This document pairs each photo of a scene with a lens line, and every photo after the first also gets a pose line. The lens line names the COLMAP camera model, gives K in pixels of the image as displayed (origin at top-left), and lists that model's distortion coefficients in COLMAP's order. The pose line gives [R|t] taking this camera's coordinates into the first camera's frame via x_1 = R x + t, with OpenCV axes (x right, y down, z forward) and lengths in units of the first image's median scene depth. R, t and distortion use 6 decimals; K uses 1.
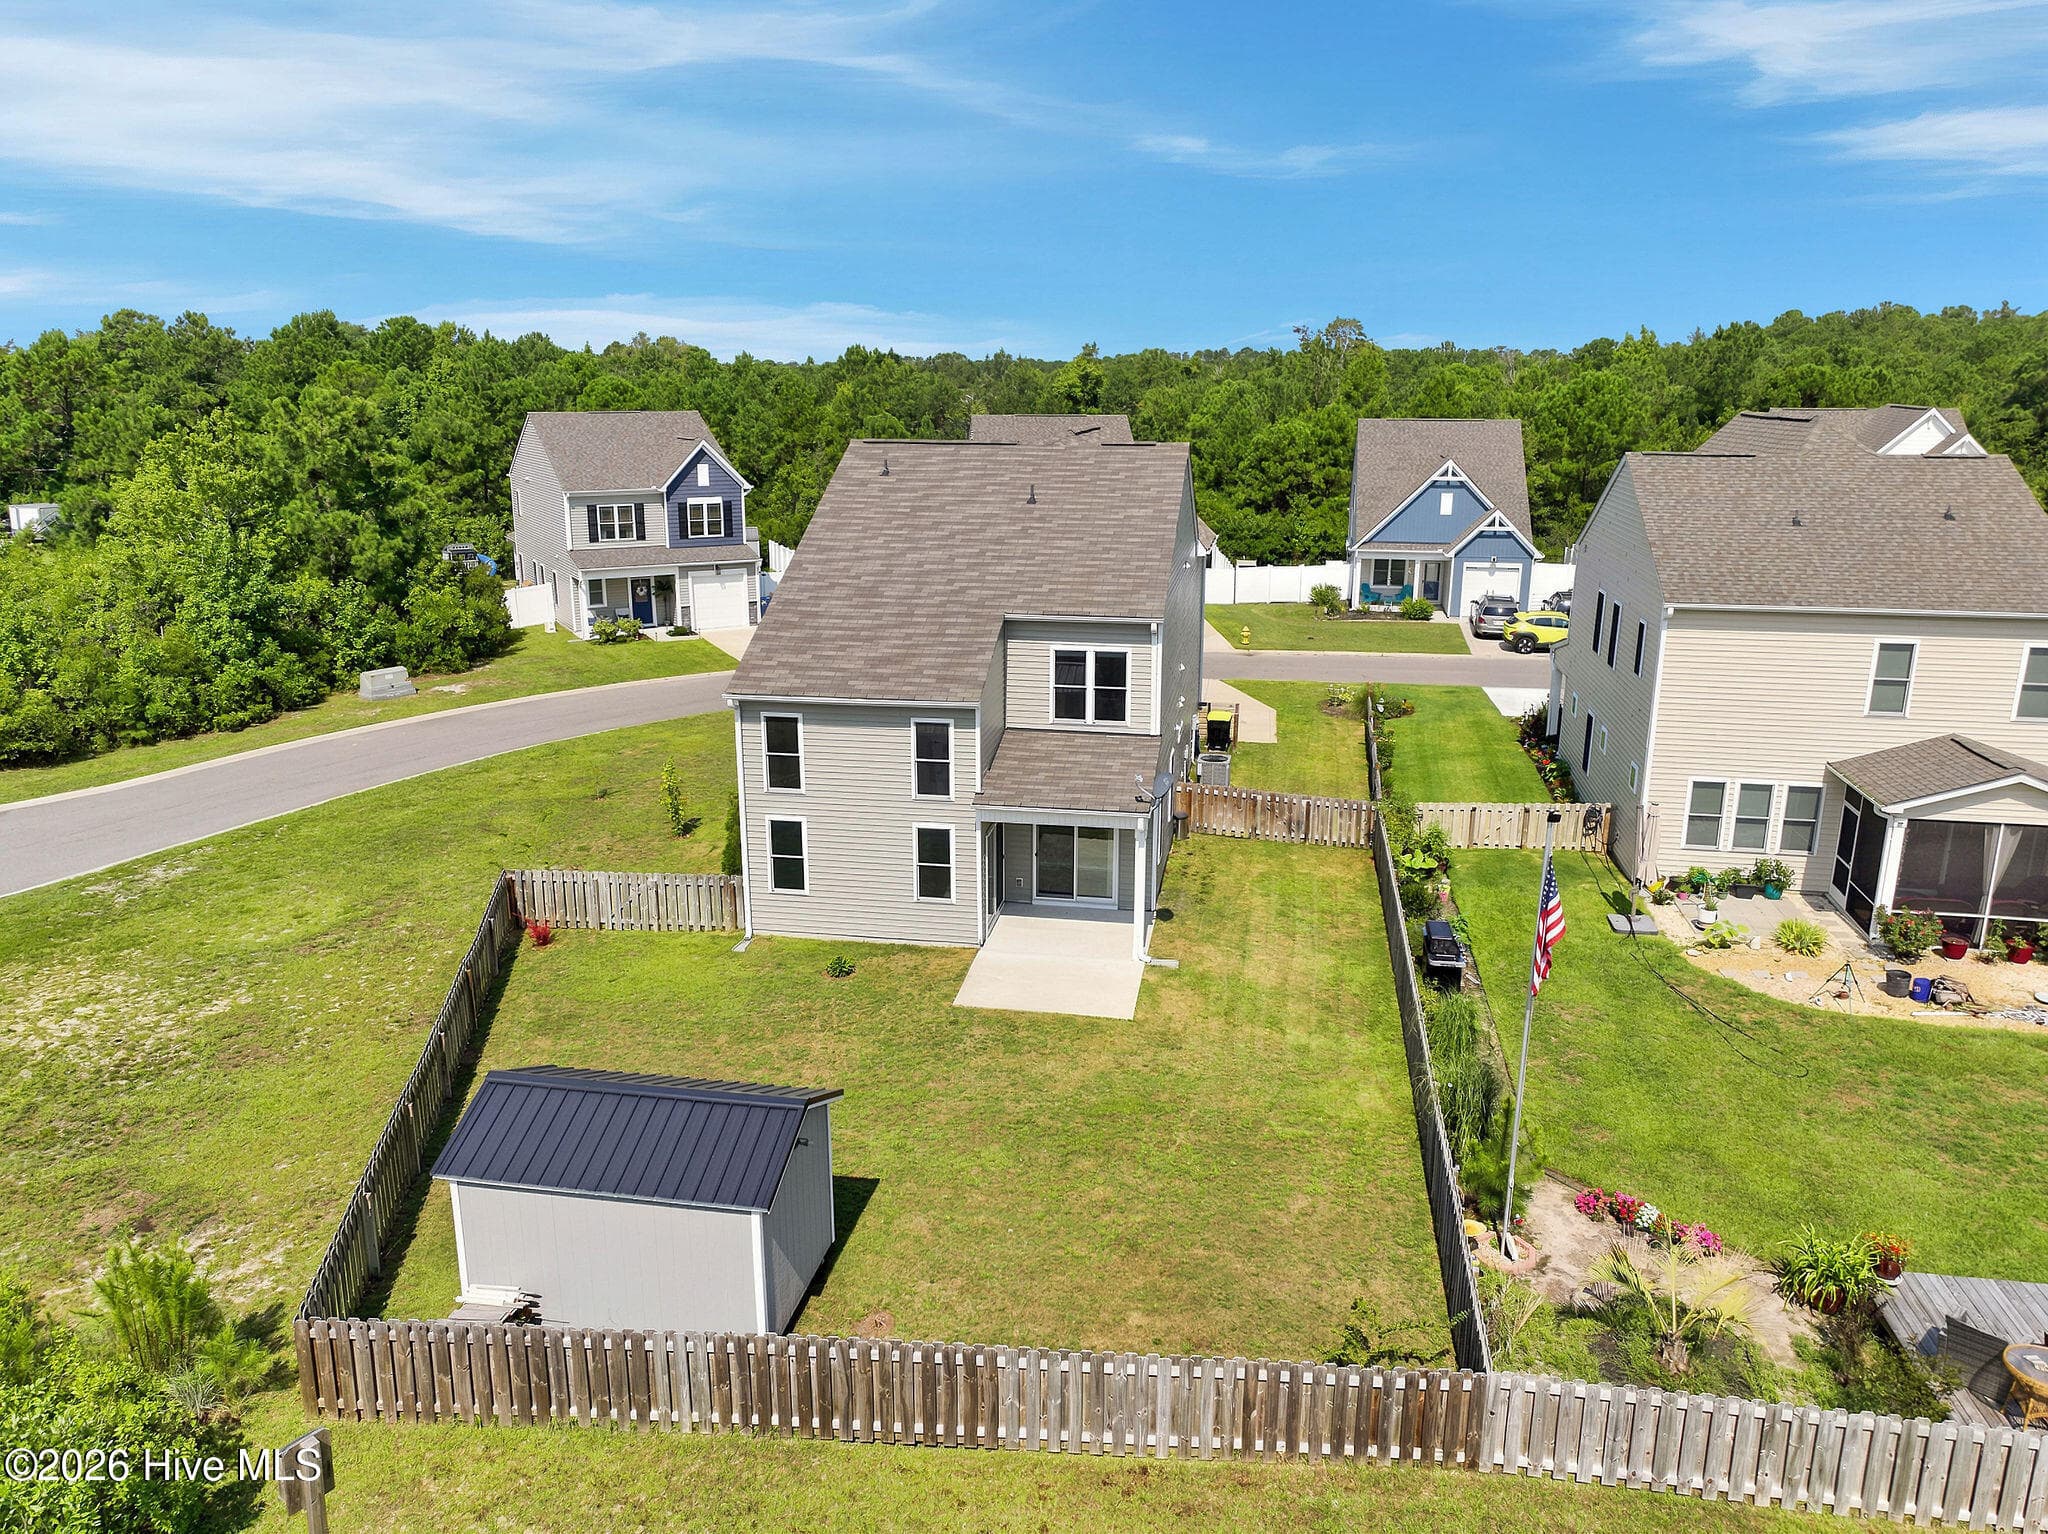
lens RADIAL K [[1432.9, 0, 1026.5], [0, 1432.9, 761.7], [0, 0, 1]] dist [-0.001851, 0.019396]
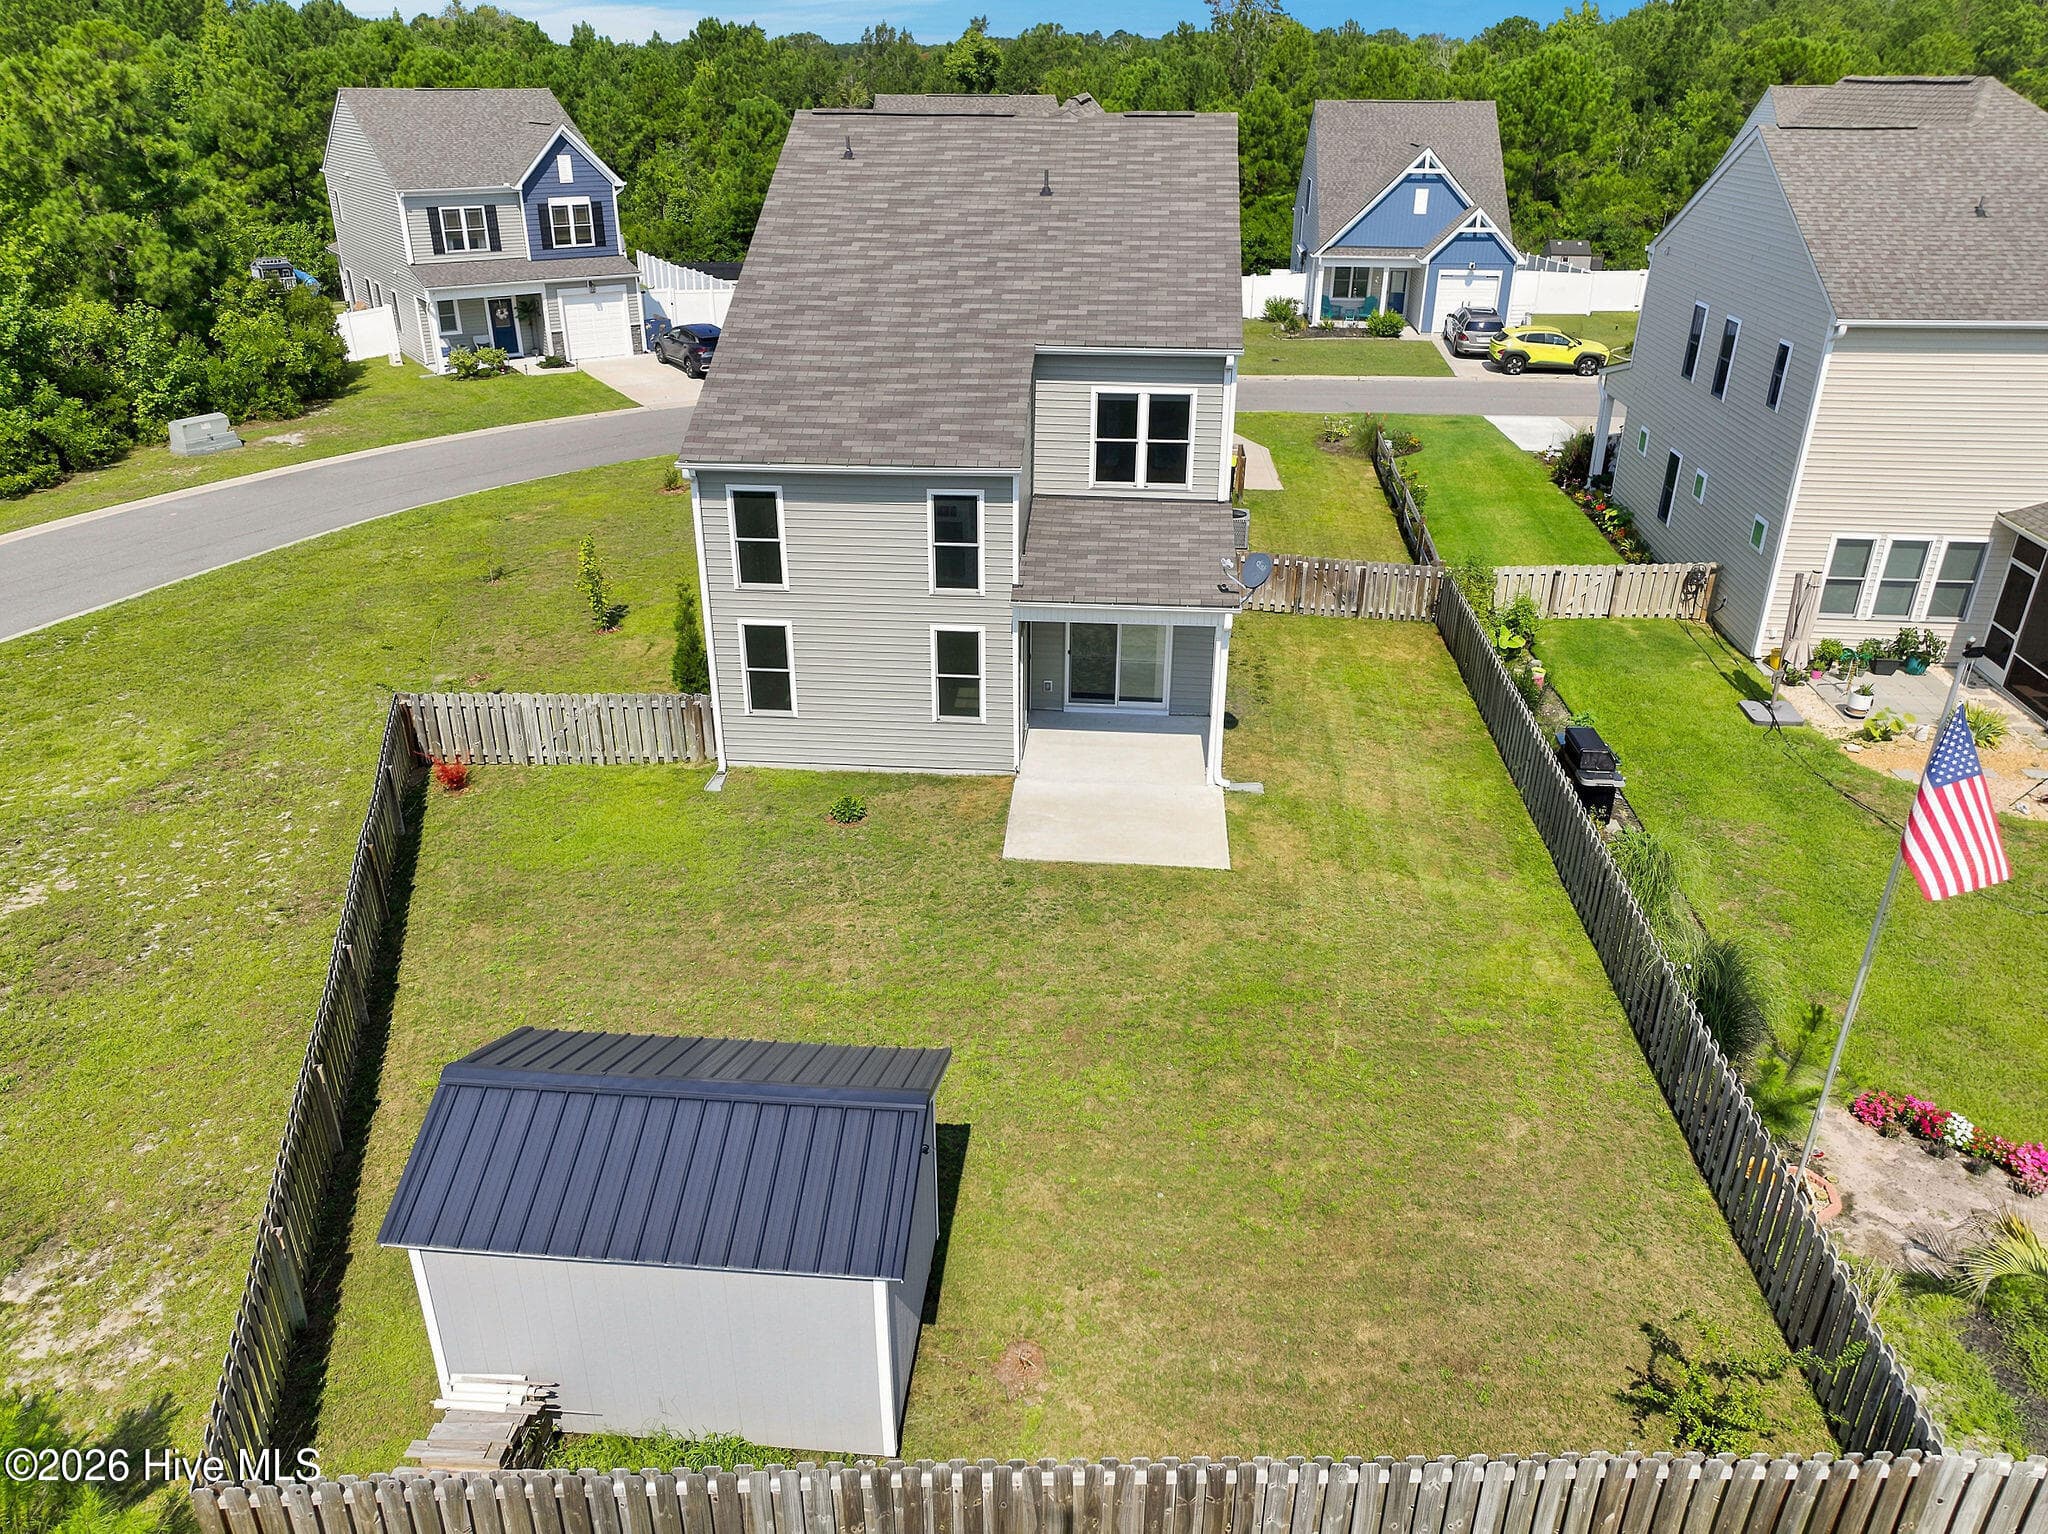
lens RADIAL K [[1432.9, 0, 1025.3], [0, 1432.9, 760.2], [0, 0, 1]] dist [-0.001851, 0.019396]
pose [[0.995775, -0.037793, 0.083685, -0.090935], [0.021383, 0.981757, 0.188932, -0.029550], [-0.089299, -0.186345, 0.978418, 0.202048]]
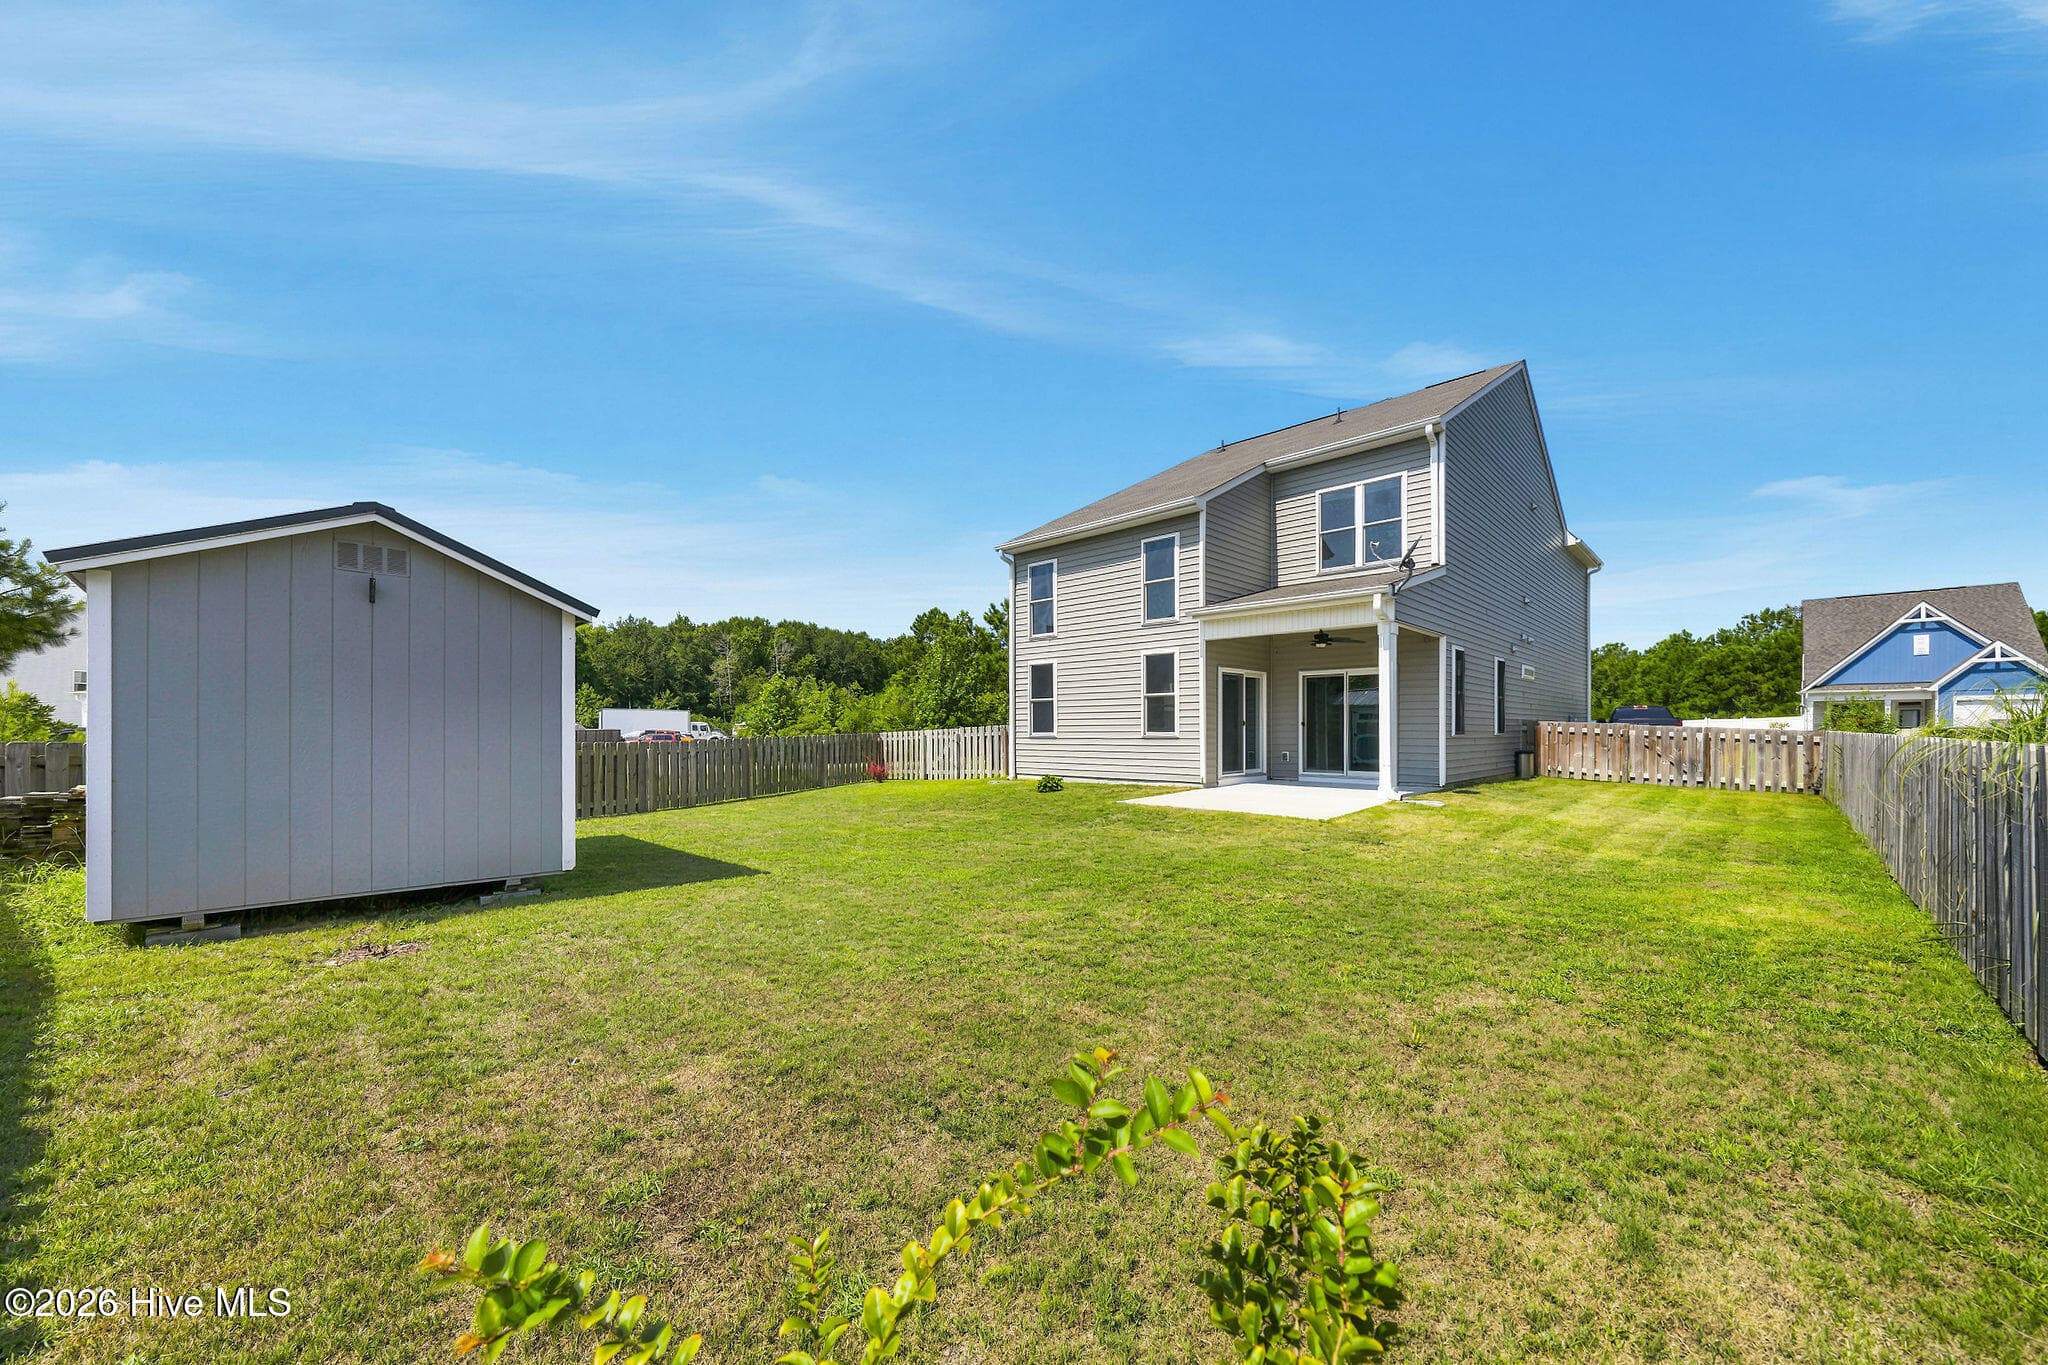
lens RADIAL K [[753.4, 0, 1027.2], [0, 753.4, 734.0], [0, 0, 1]] dist [-0.015023, 0.001621]
pose [[0.824664, 0.000616, -0.565622, 0.139034], [-0.142281, 0.968071, -0.206387, 0.202750], [0.547435, 0.250677, 0.798421, 0.530749]]
